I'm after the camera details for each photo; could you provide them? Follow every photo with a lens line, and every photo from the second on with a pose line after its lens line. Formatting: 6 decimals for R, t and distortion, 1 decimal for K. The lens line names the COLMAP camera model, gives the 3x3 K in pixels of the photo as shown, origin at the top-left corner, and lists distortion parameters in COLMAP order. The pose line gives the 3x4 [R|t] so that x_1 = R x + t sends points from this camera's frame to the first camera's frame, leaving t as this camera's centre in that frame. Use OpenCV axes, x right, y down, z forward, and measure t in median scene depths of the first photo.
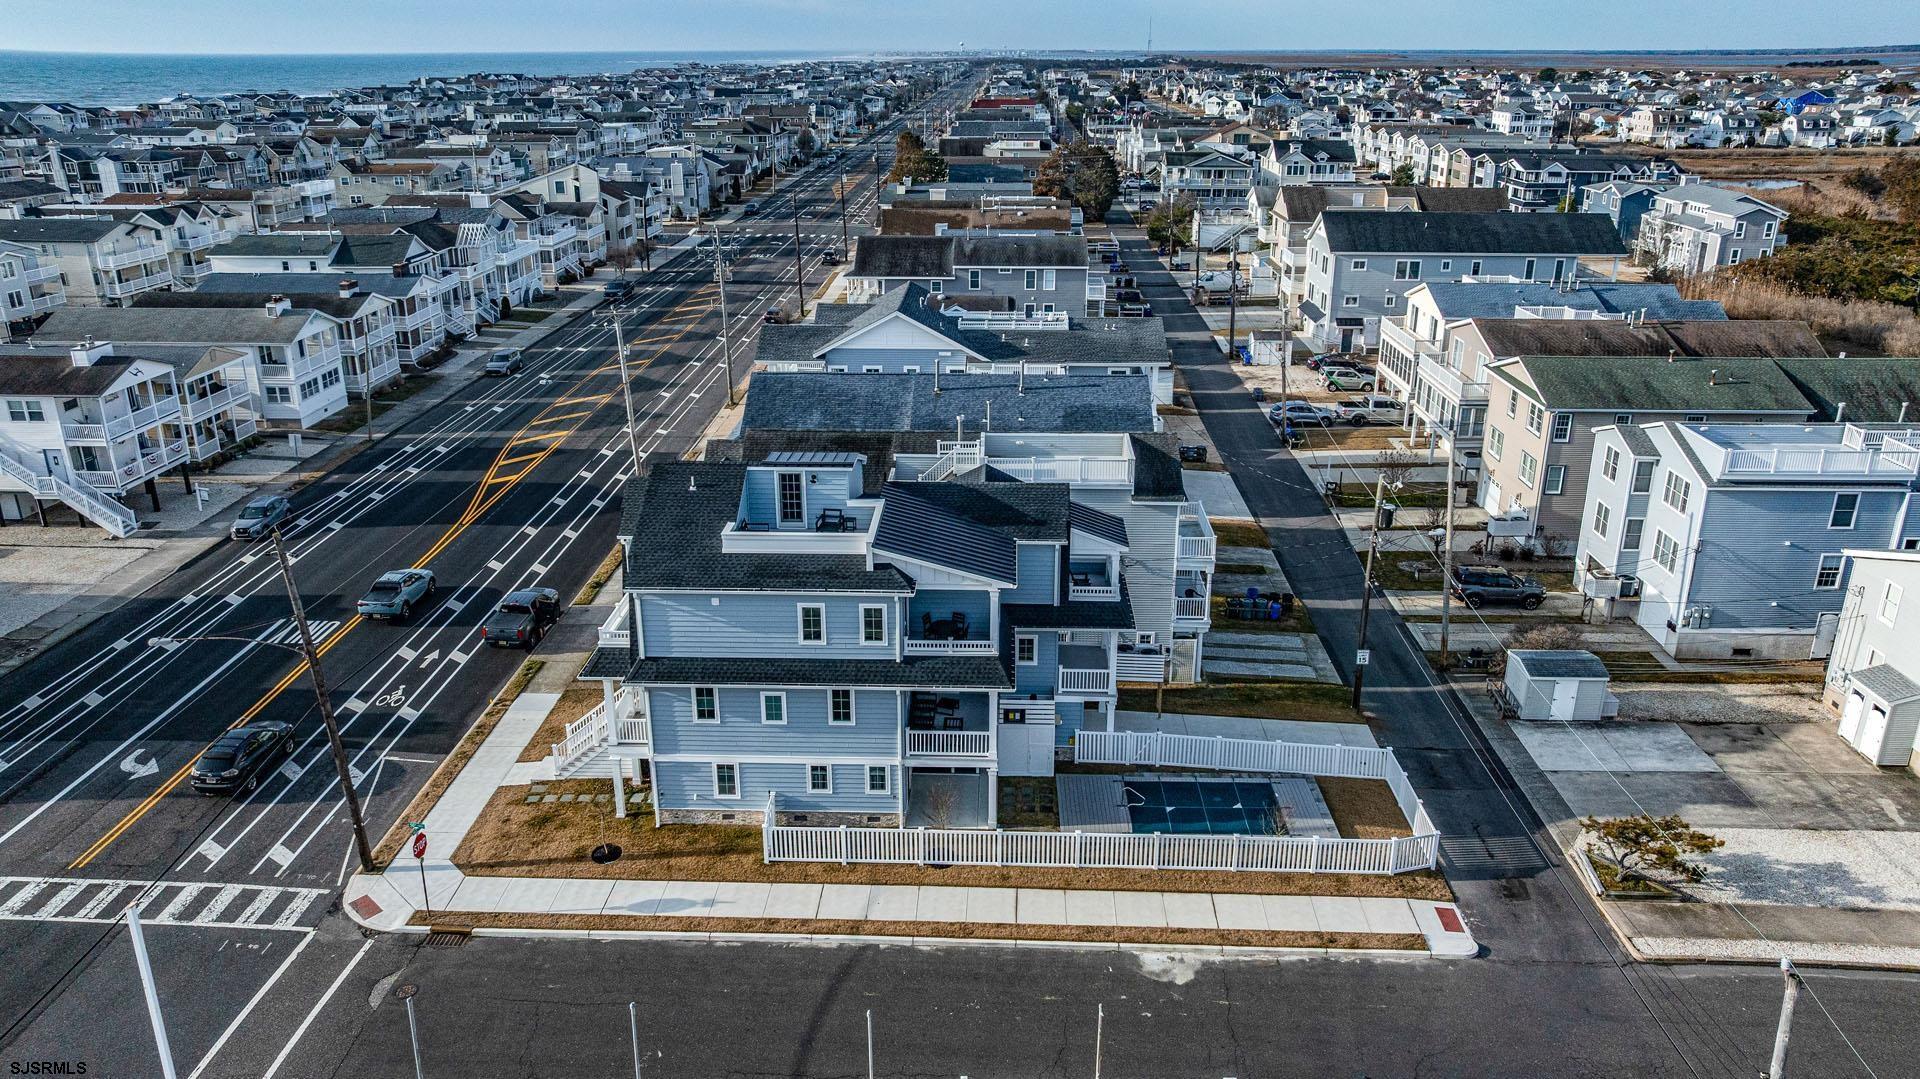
lens RADIAL K [[1356.2, 0, 959.5], [0, 1356.2, 537.2], [0, 0, 1]] dist [-0.026238, 0.021492]
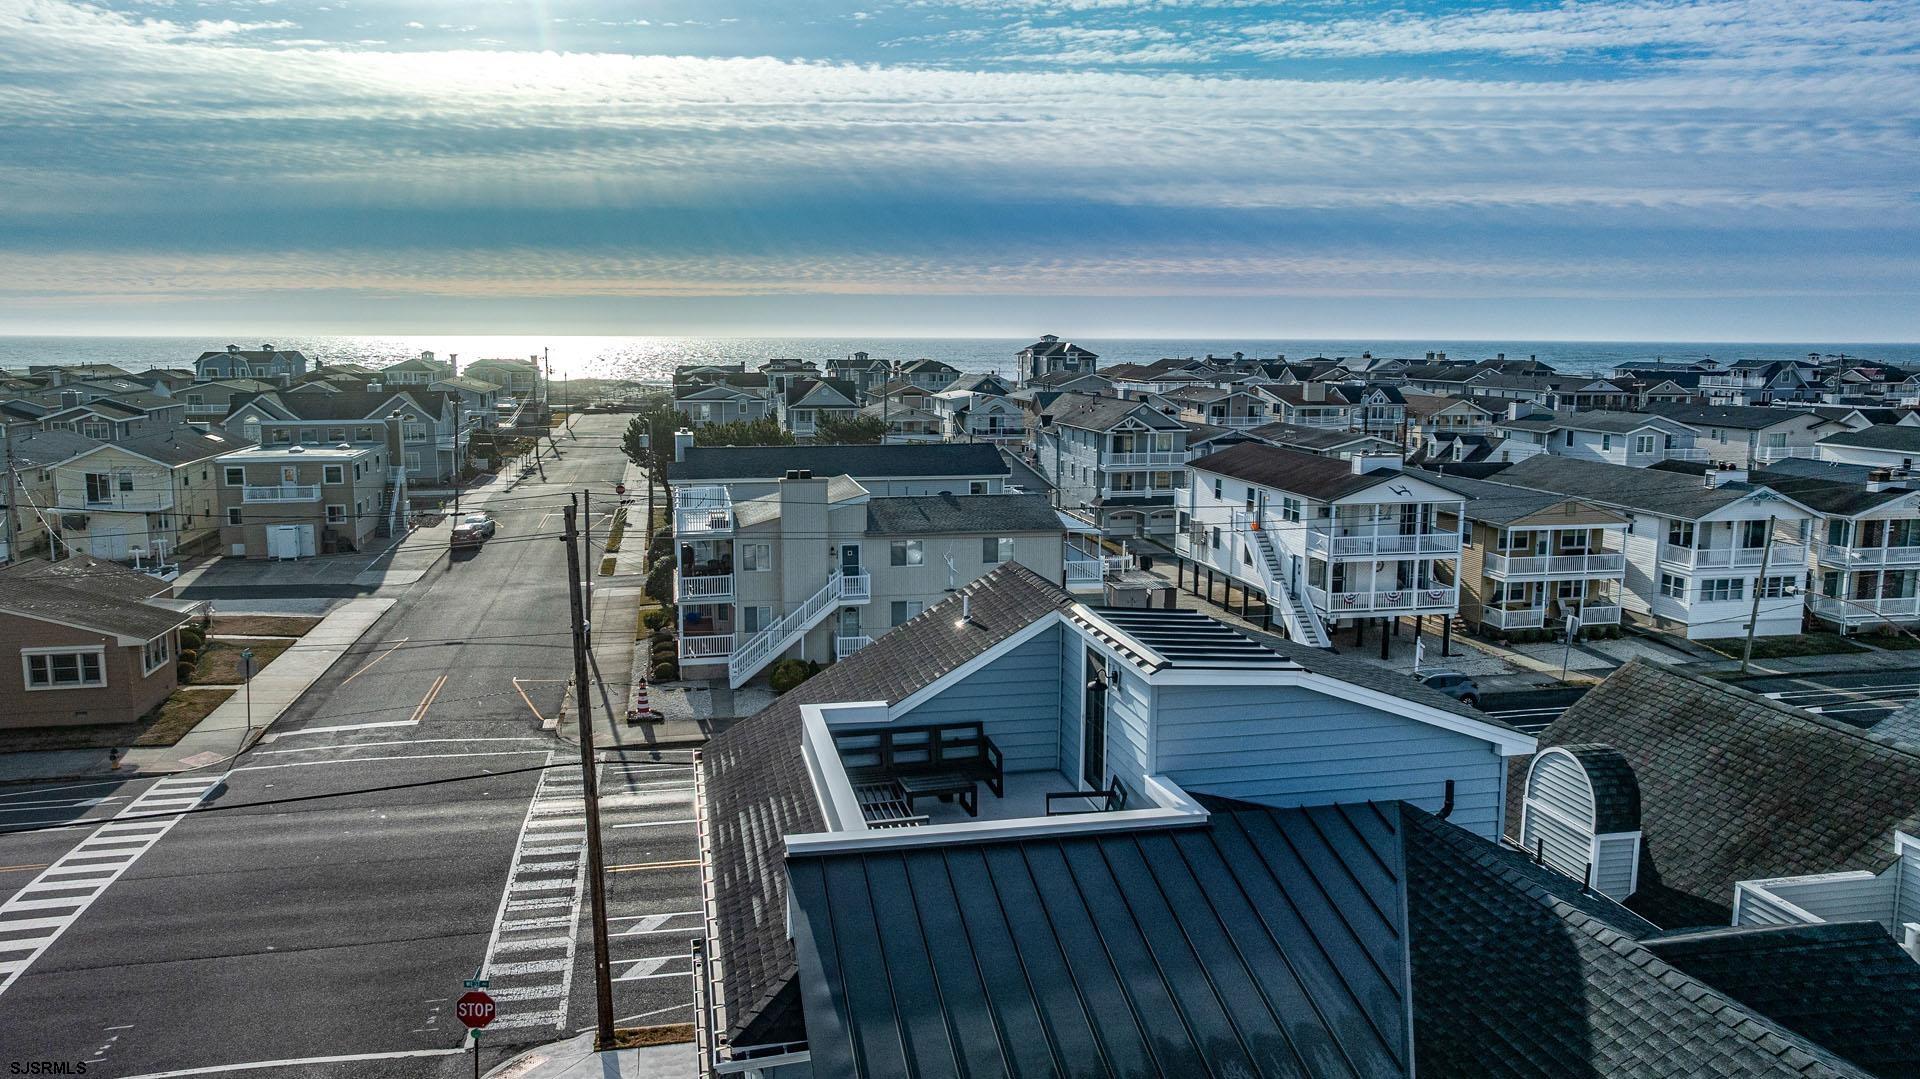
lens RADIAL K [[1356.2, 0, 968.1], [0, 1356.2, 527.3], [0, 0, 1]] dist [-0.026238, 0.021492]
pose [[0.248846, 0.138158, -0.958639, 0.181476], [-0.334082, 0.941273, 0.048933, -0.073191], [0.909101, 0.308087, 0.280388, 0.733665]]
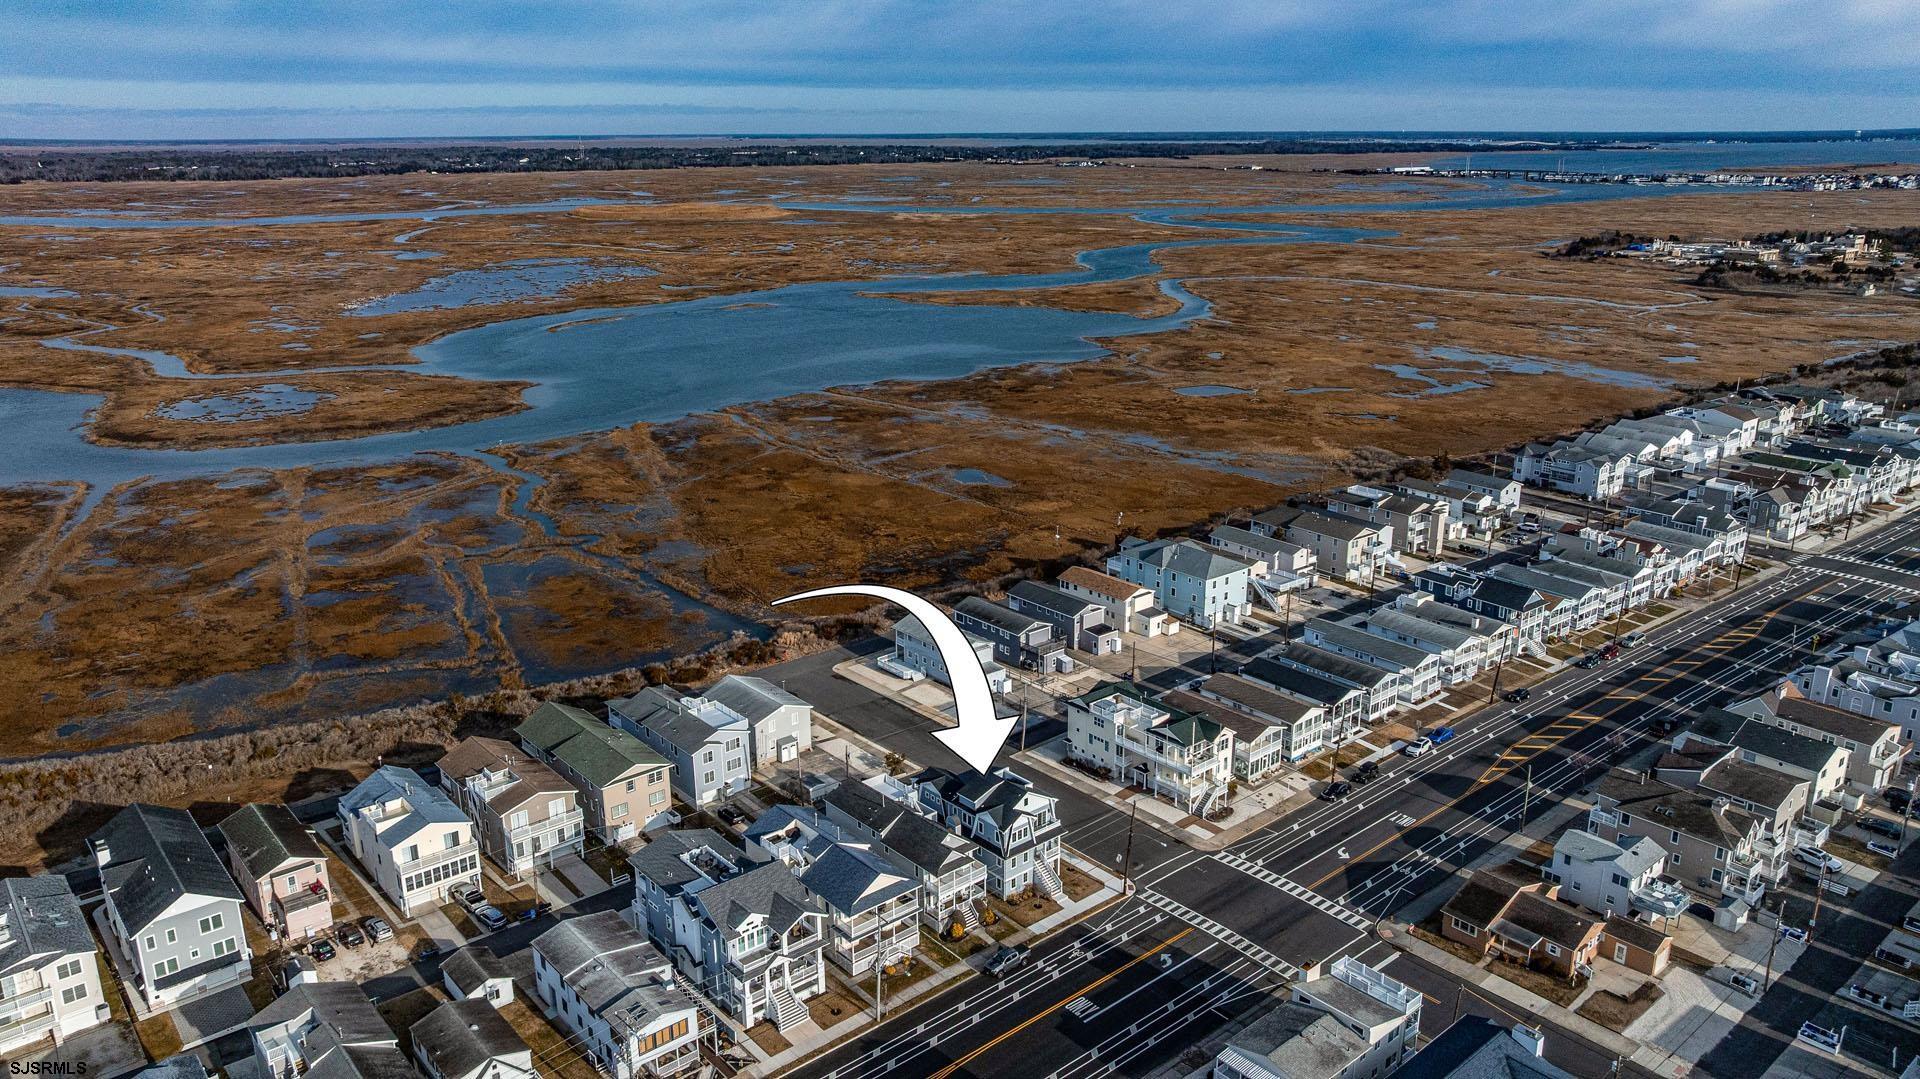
lens RADIAL K [[1356.2, 0, 964.4], [0, 1356.2, 539.1], [0, 0, 1]] dist [-0.026238, 0.021492]
pose [[-0.680770, -0.209328, 0.701950, -1.966172], [0.254567, 0.830954, 0.494684, -1.906564], [-0.686839, 0.515459, -0.512400, 2.119129]]
